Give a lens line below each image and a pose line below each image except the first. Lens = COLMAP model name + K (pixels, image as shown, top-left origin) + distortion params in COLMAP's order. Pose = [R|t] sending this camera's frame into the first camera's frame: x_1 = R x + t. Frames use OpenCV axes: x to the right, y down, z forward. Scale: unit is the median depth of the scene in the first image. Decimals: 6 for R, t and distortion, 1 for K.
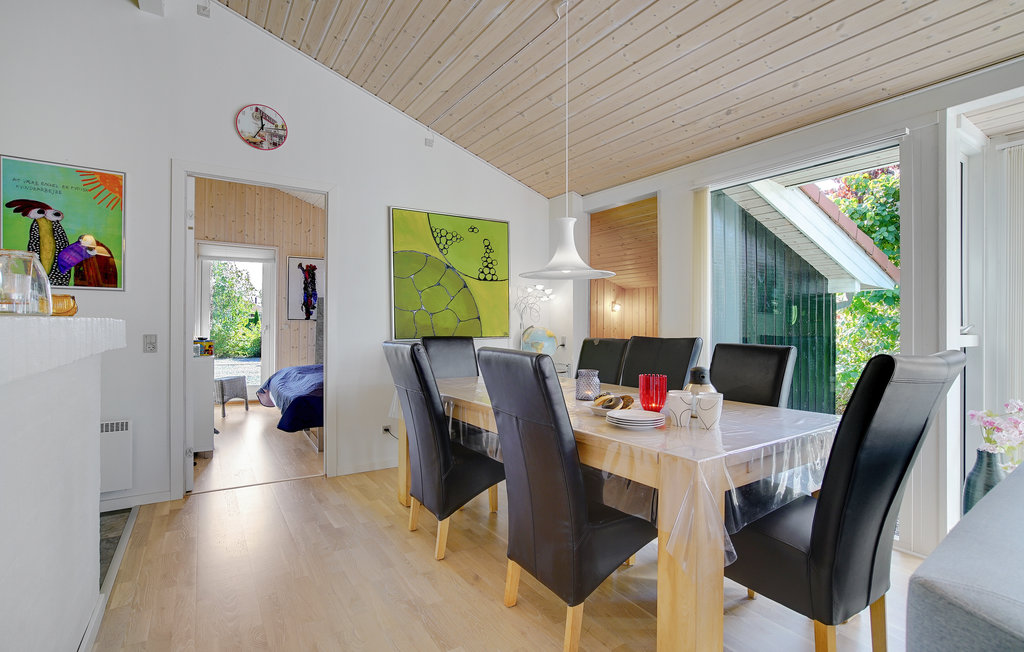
lens RADIAL K [[487.6, 0, 512.0], [0, 487.6, 326.0], [0, 0, 1]] dist [-0.002331, -0.000206]
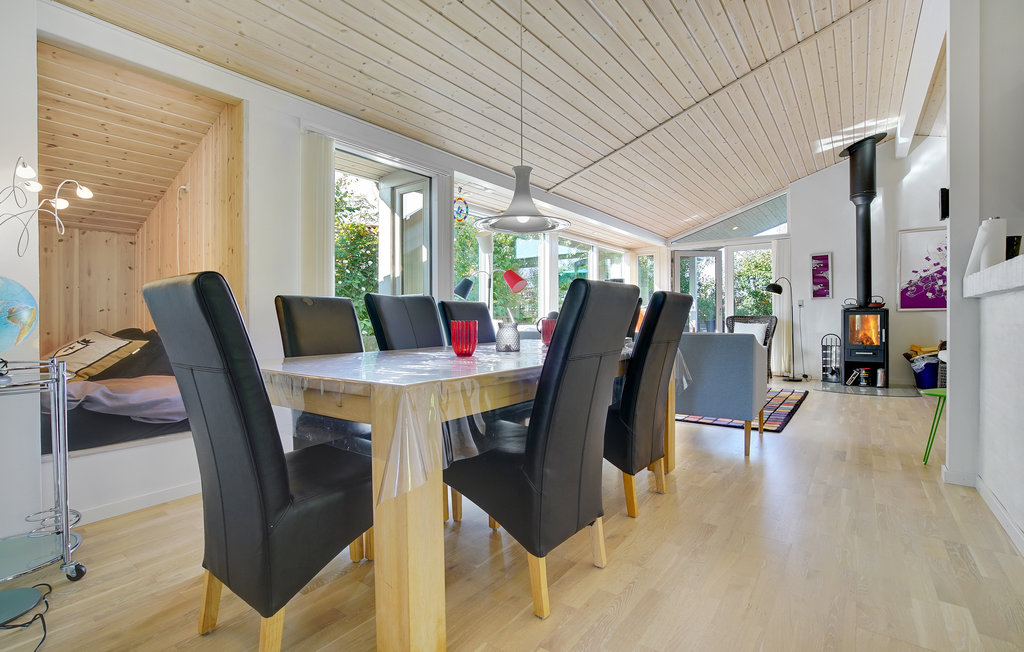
lens RADIAL K [[487.6, 0, 512.0], [0, 487.6, 326.0], [0, 0, 1]] dist [-0.002331, -0.000206]
pose [[-0.358801, -0.011547, 0.933343, -0.713273], [0.007525, 0.999855, 0.015262, 0.071547], [-0.933384, 0.012500, -0.358662, 1.223834]]
